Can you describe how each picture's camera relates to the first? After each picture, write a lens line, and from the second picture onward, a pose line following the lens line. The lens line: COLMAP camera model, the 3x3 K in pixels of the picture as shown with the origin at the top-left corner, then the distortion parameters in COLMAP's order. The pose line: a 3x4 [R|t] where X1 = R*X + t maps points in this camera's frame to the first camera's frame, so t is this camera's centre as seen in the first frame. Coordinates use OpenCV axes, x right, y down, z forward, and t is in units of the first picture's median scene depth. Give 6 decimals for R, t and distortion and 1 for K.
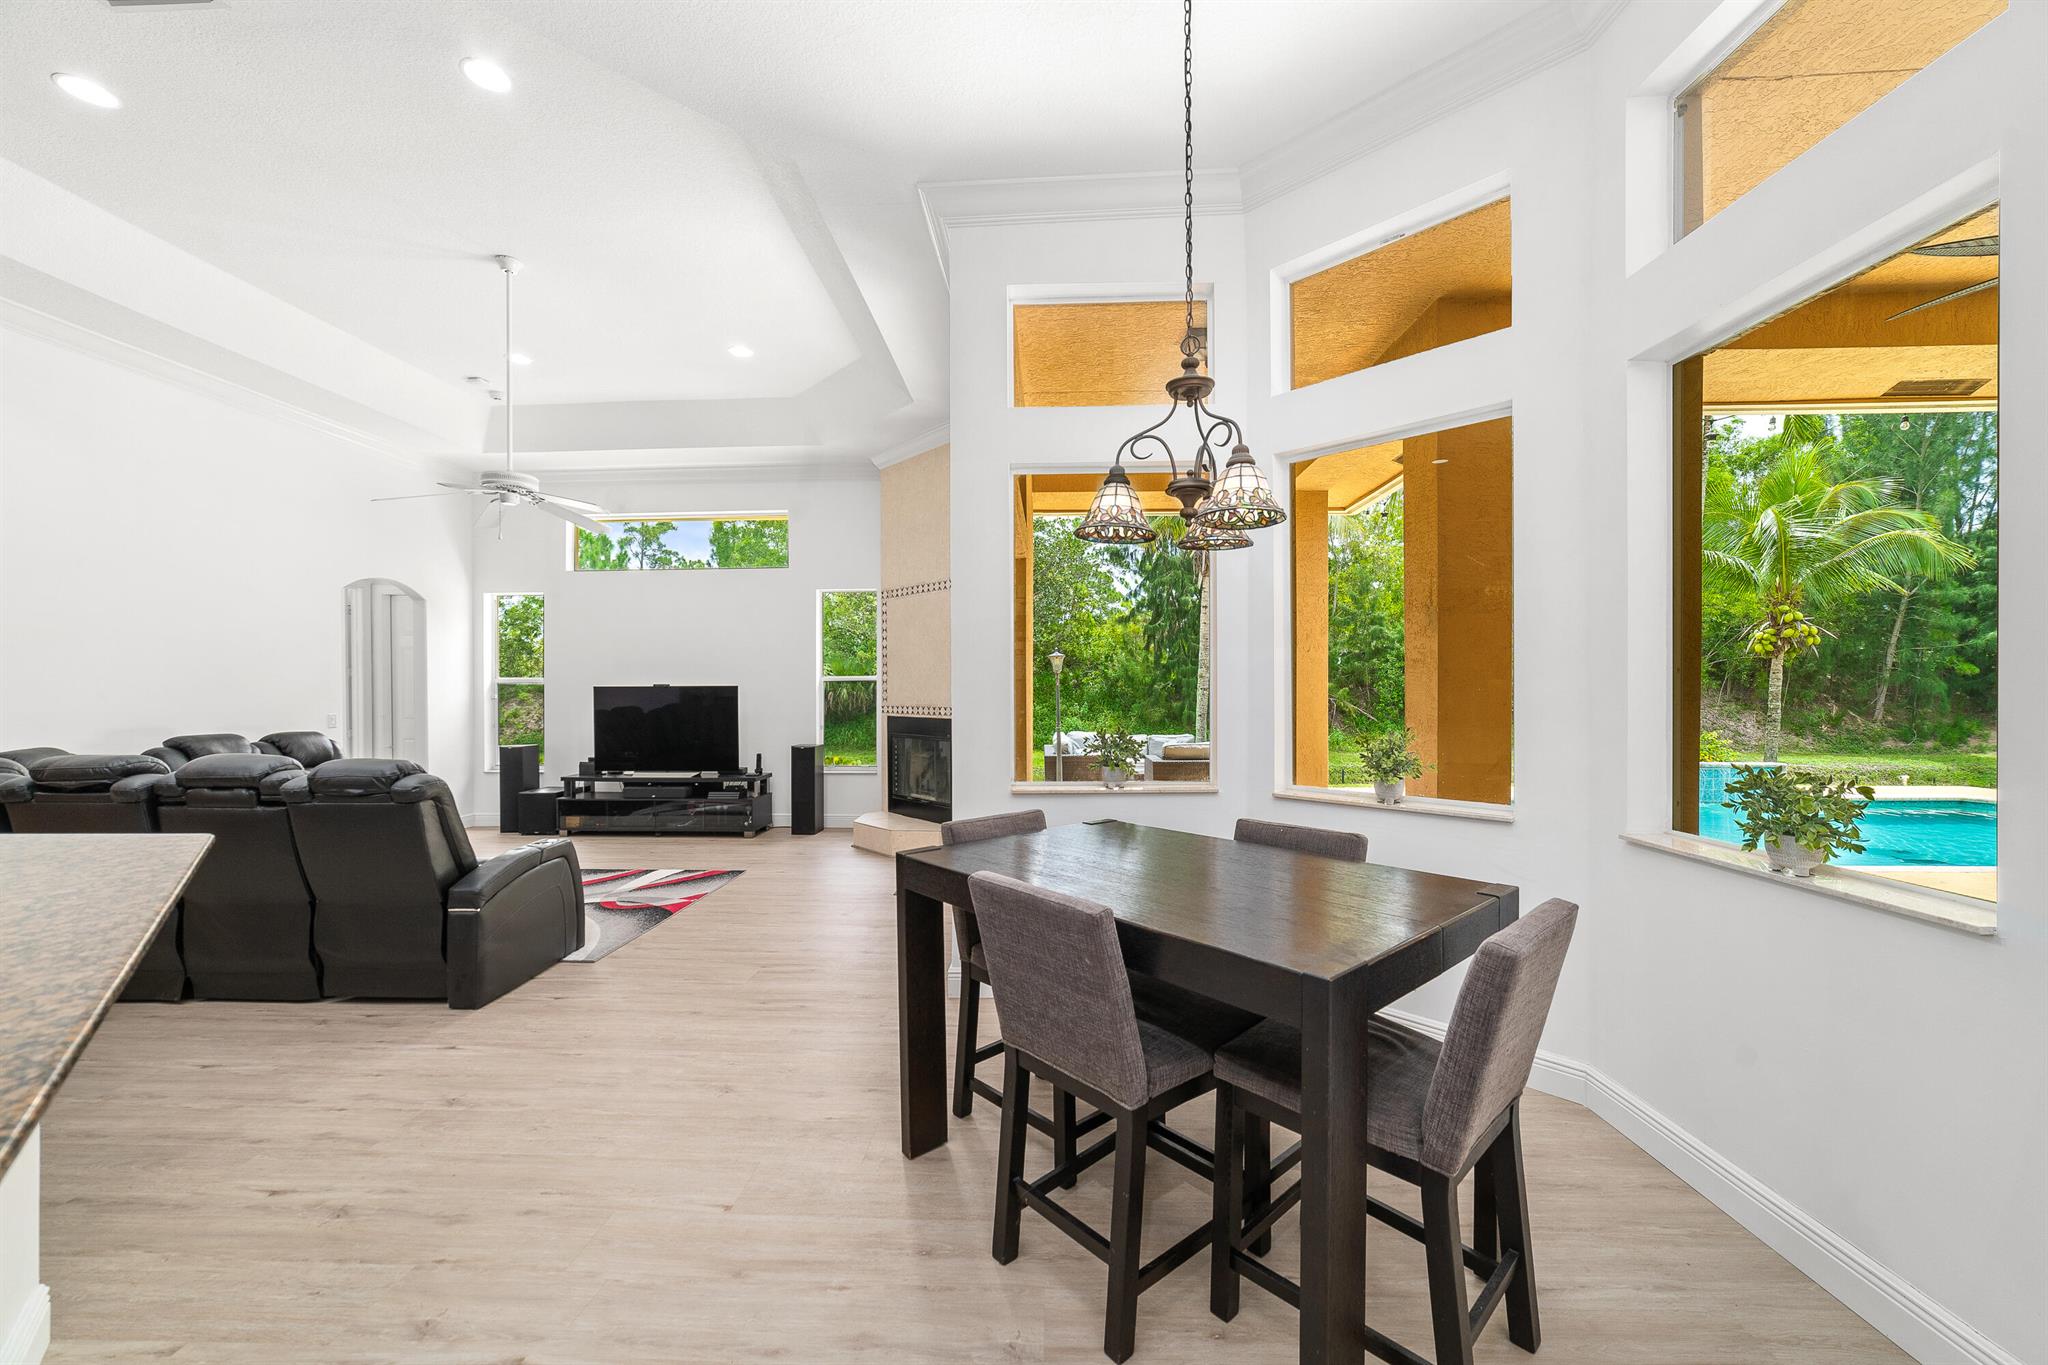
lens RADIAL K [[797.1, 0, 1029.0], [0, 797.1, 696.1], [0, 0, 1]] dist [-0.024152, 0.009807]
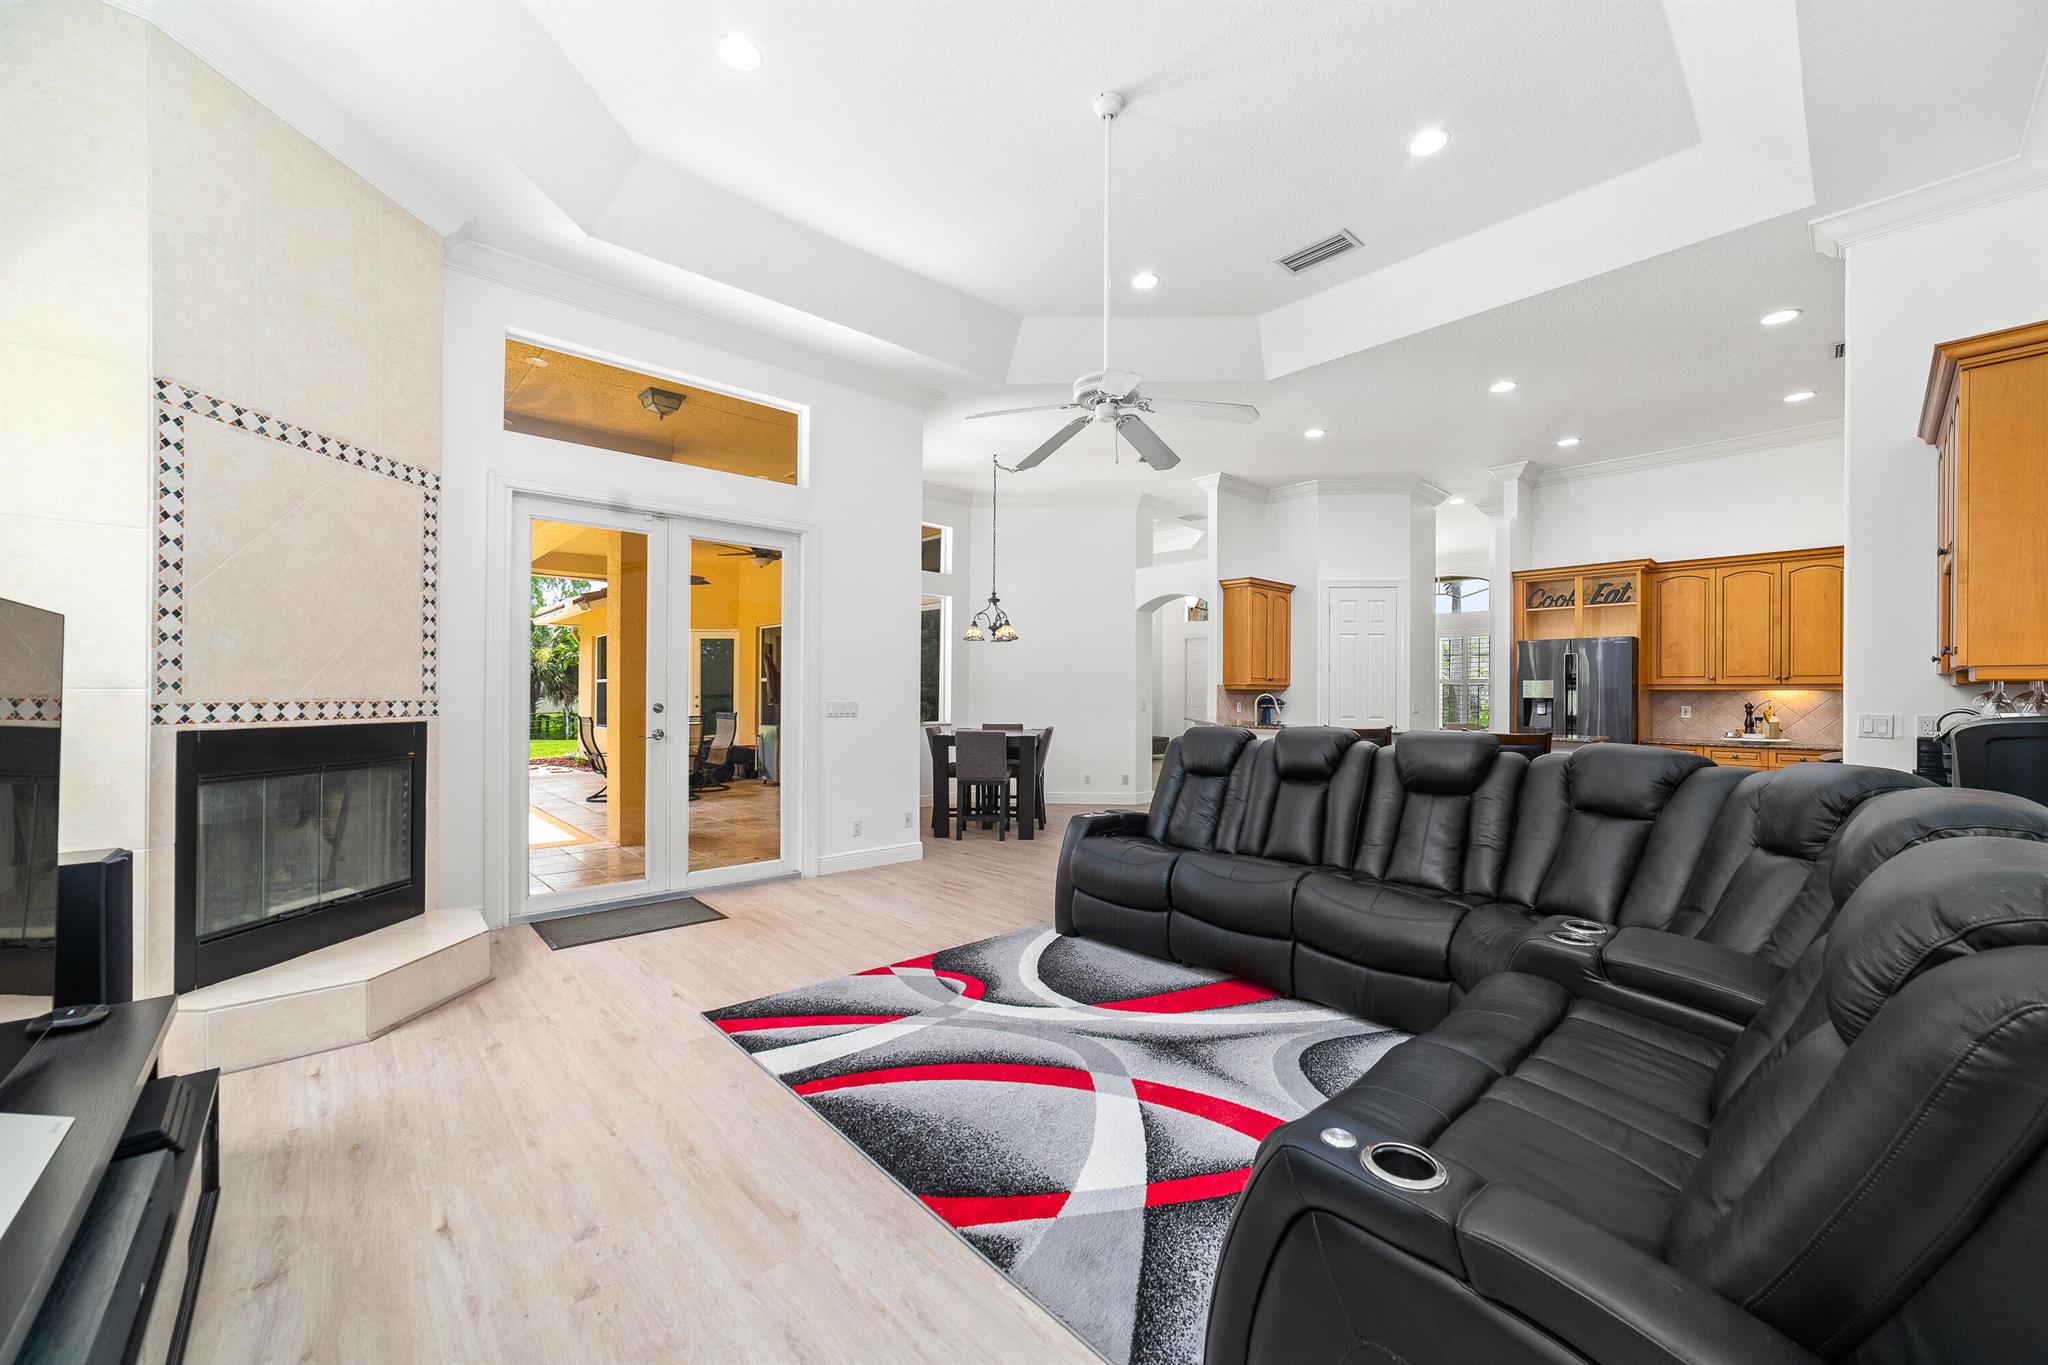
lens RADIAL K [[776.6, 0, 1026.4], [0, 776.6, 694.6], [0, 0, 1]] dist [-0.020493, 0.006686]
pose [[-0.701402, -0.001052, 0.712765, -0.698151], [0.004017, 0.999977, 0.005429, 0.008078], [-0.712755, 0.006671, -0.701382, 0.968028]]
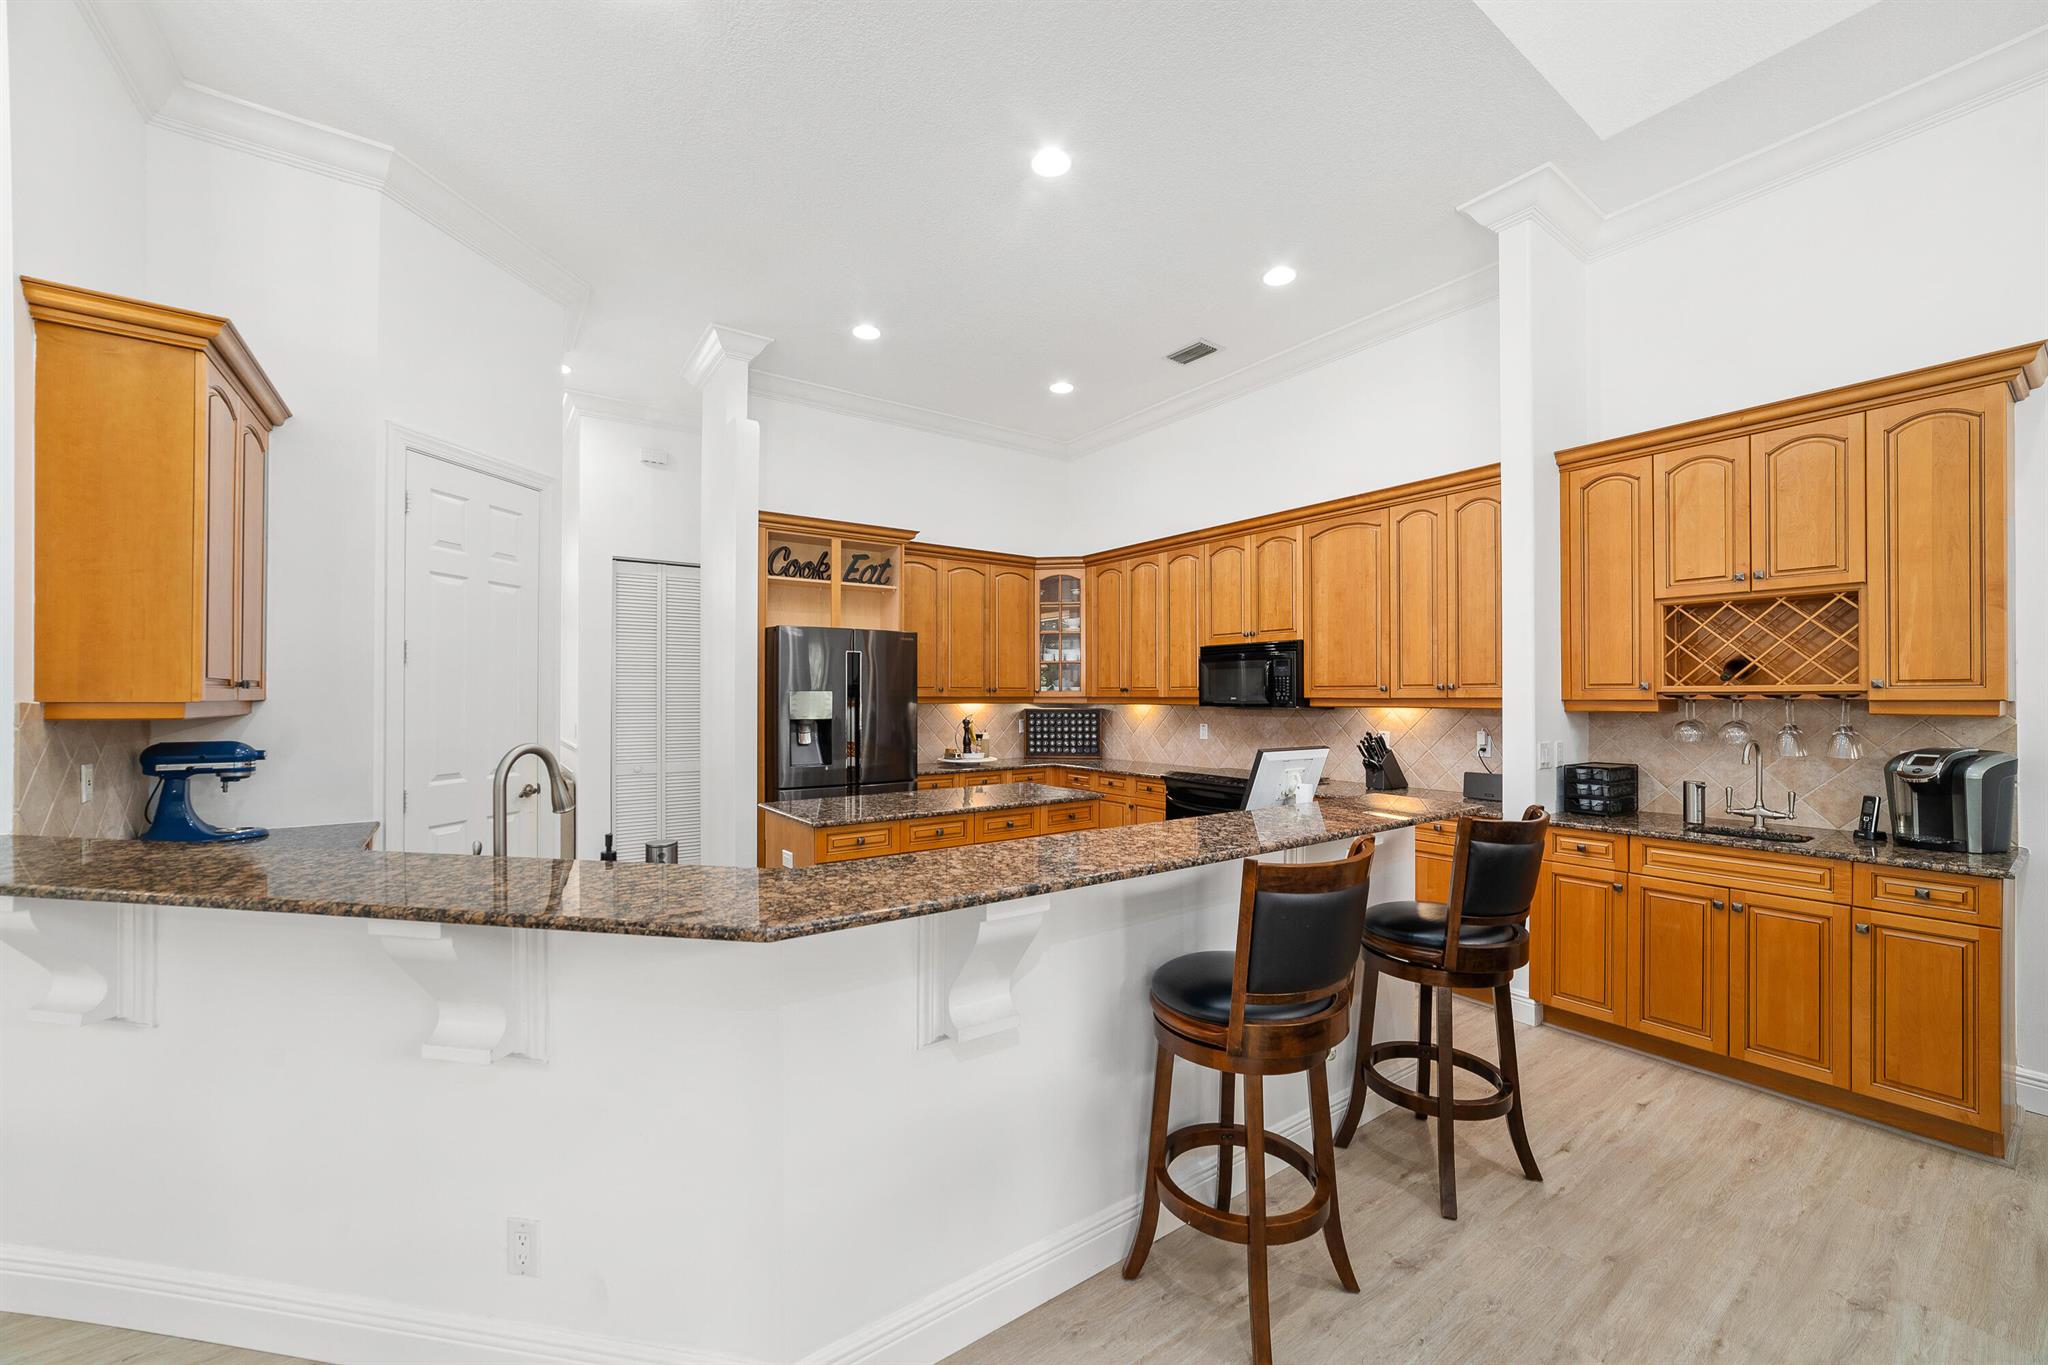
lens RADIAL K [[776.6, 0, 1026.4], [0, 776.6, 694.6], [0, 0, 1]] dist [-0.020493, 0.006686]
pose [[-0.796084, 0.003596, -0.605175, -0.217051], [-0.003244, 0.999943, 0.010208, -0.005862], [0.605177, 0.010090, -0.796027, 0.416336]]
